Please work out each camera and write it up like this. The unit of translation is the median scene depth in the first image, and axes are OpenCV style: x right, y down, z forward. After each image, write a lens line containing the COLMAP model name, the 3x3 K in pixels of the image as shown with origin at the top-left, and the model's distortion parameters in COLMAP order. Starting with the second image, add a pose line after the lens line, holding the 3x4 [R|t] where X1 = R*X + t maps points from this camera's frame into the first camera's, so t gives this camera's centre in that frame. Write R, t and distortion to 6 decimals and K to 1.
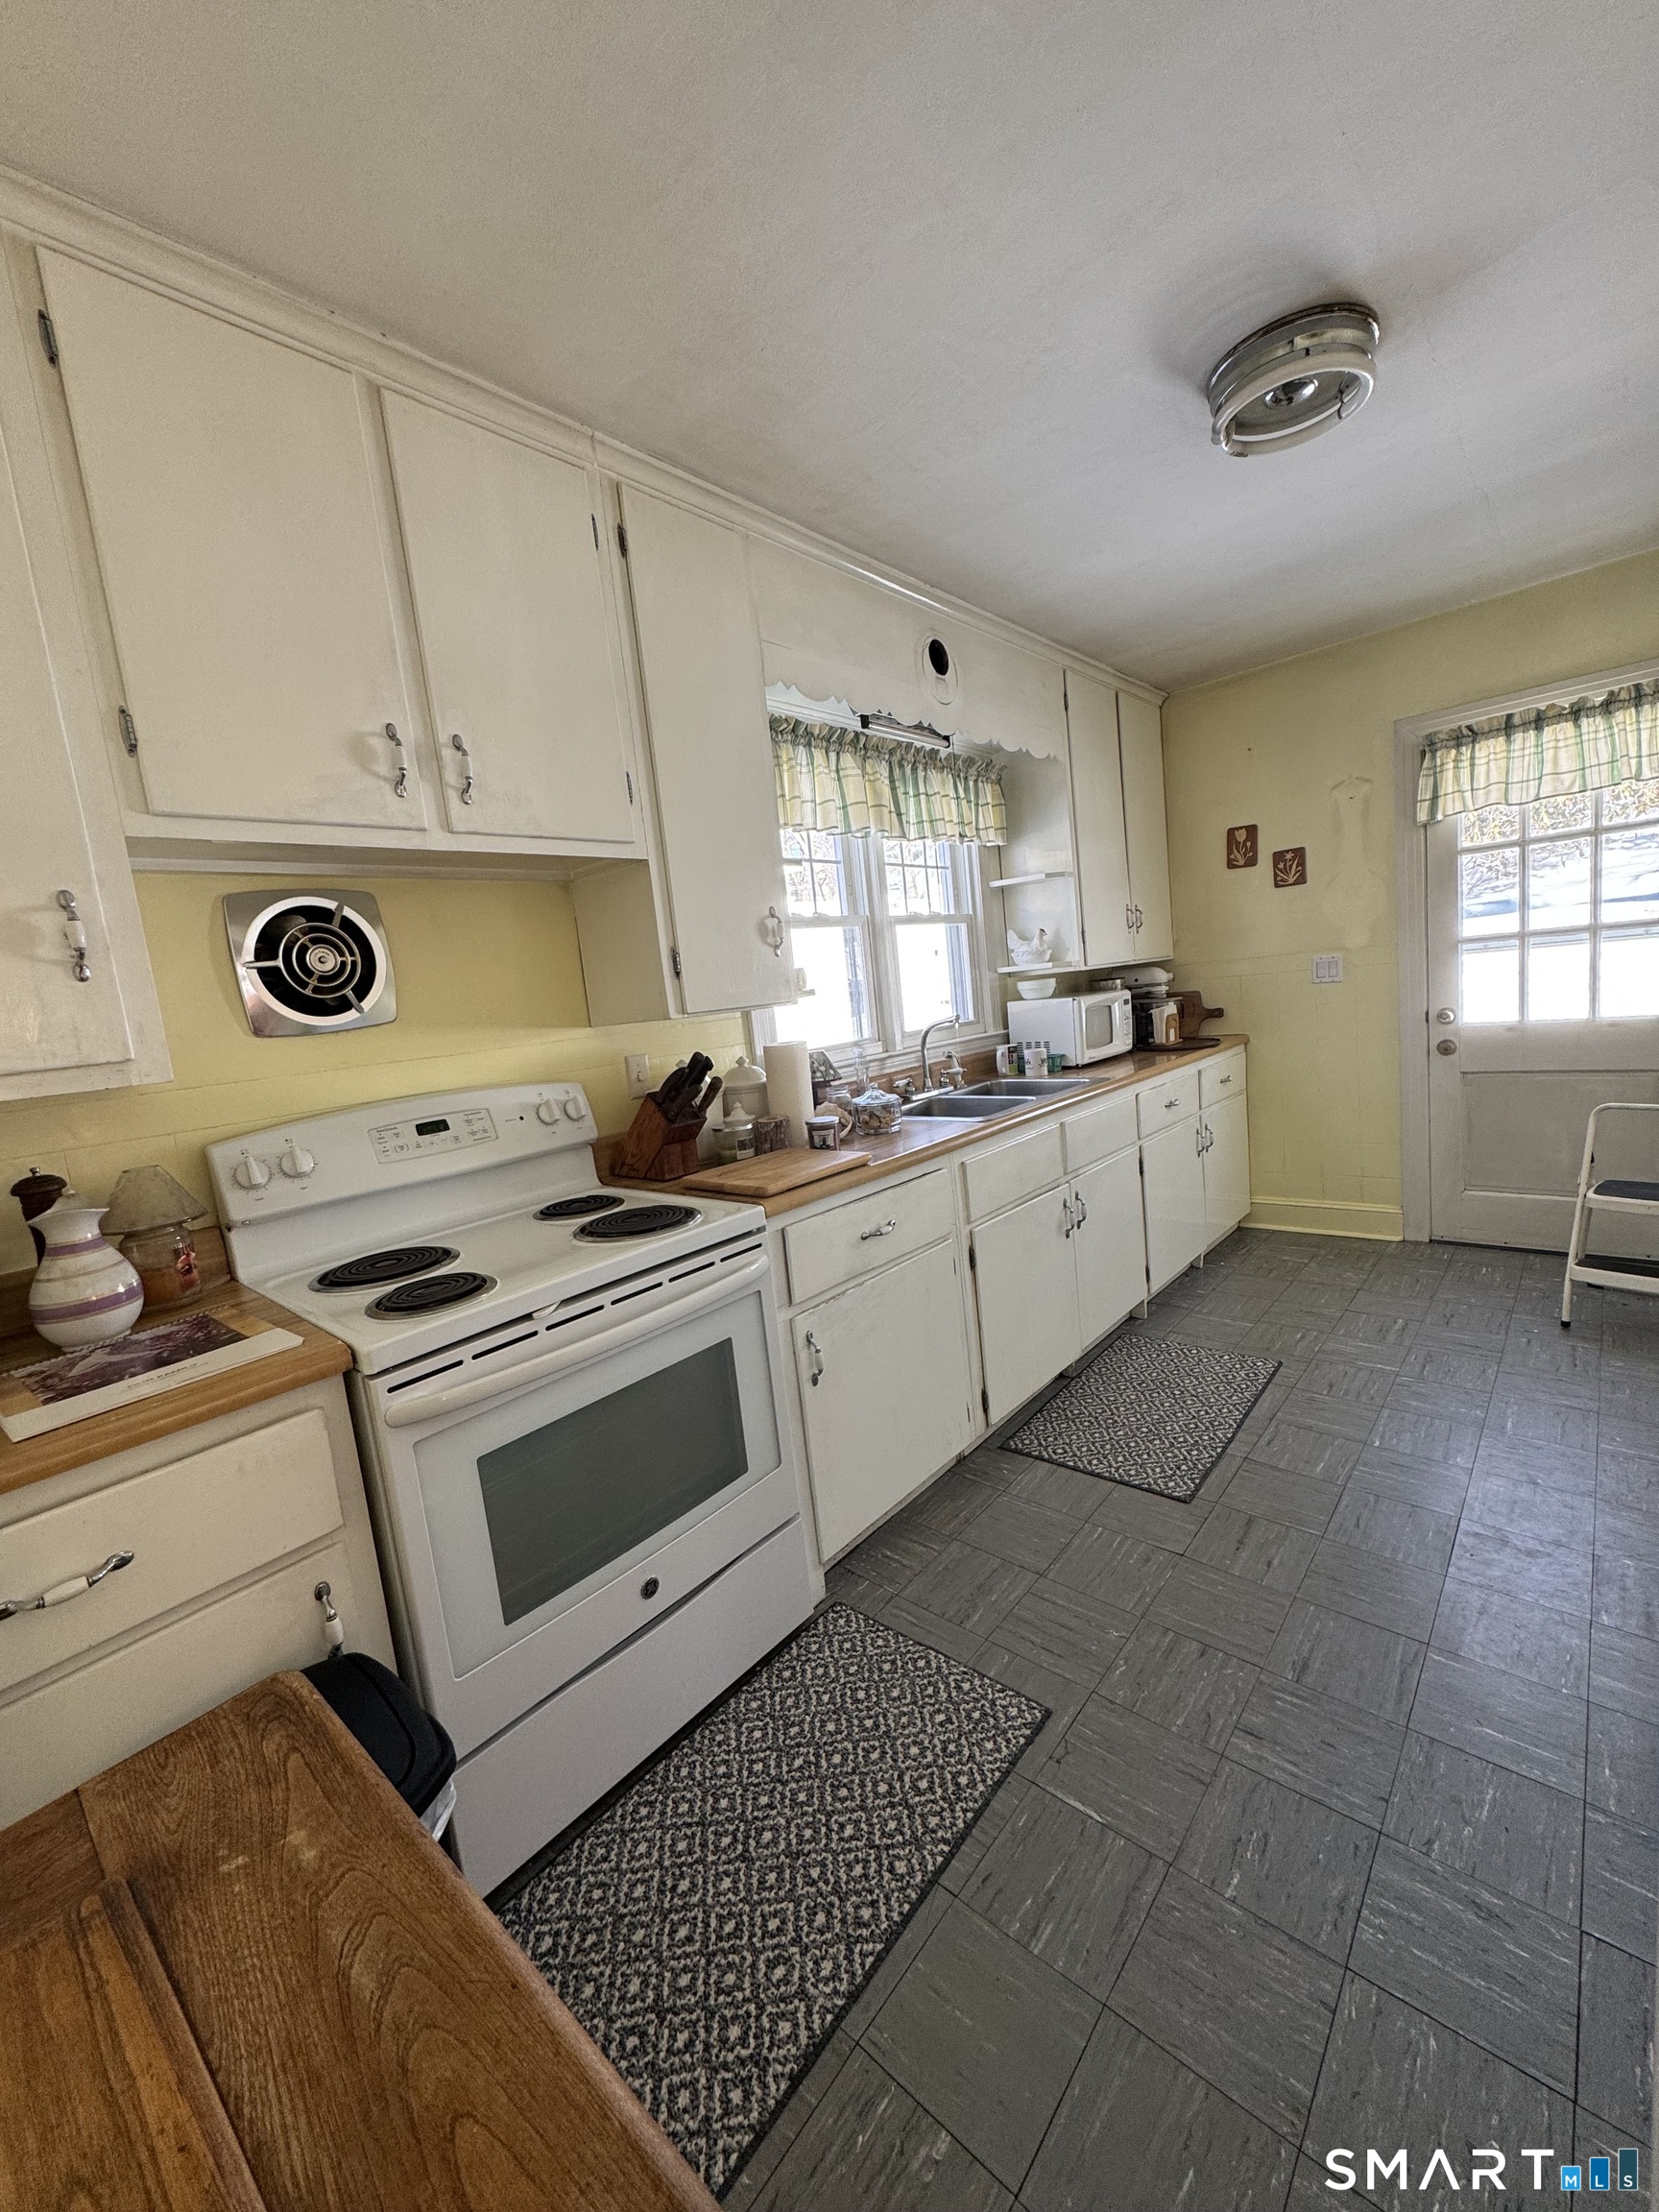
lens RADIAL K [[877.3, 0, 829.5], [0, 877.3, 1106.0], [0, 0, 1]] dist [-0.002132, 0.000840]
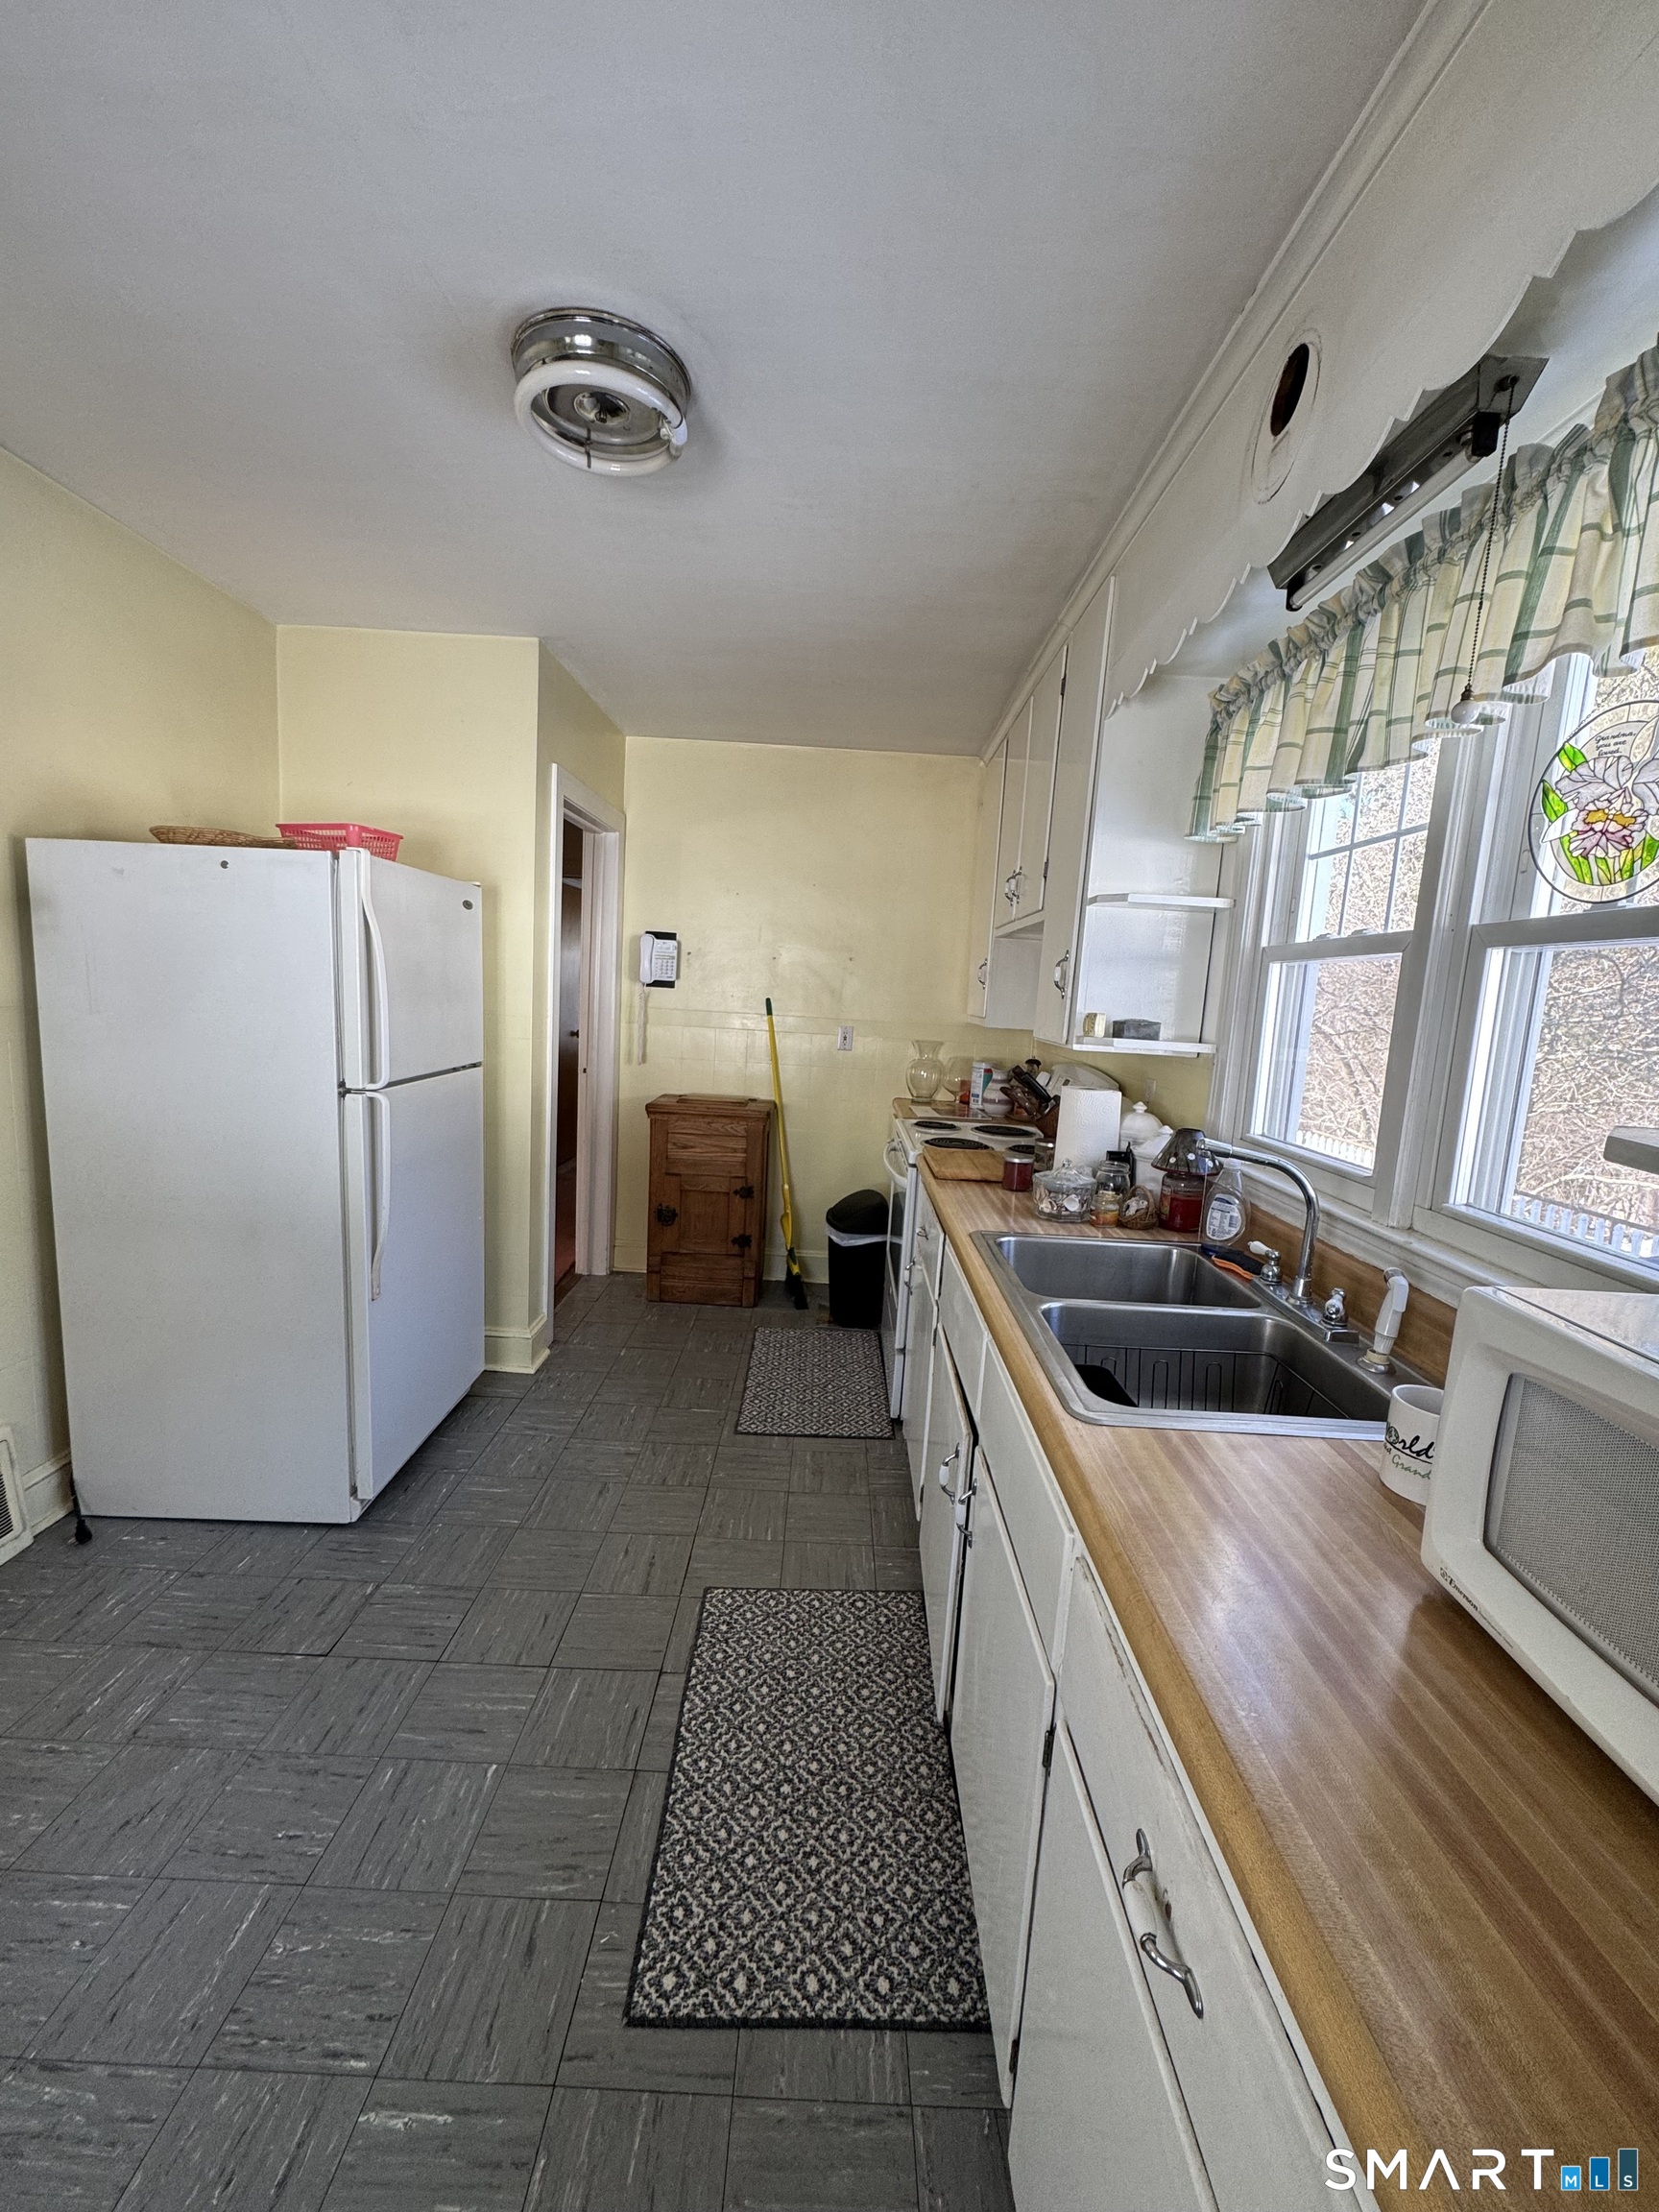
lens RADIAL K [[877.3, 0, 829.5], [0, 877.3, 1106.0], [0, 0, 1]] dist [-0.002132, 0.000840]
pose [[-0.755197, 0.146436, -0.638932, 0.947725], [-0.064578, 0.953365, 0.294829, -0.388461], [0.652309, 0.263915, -0.710522, 1.833184]]
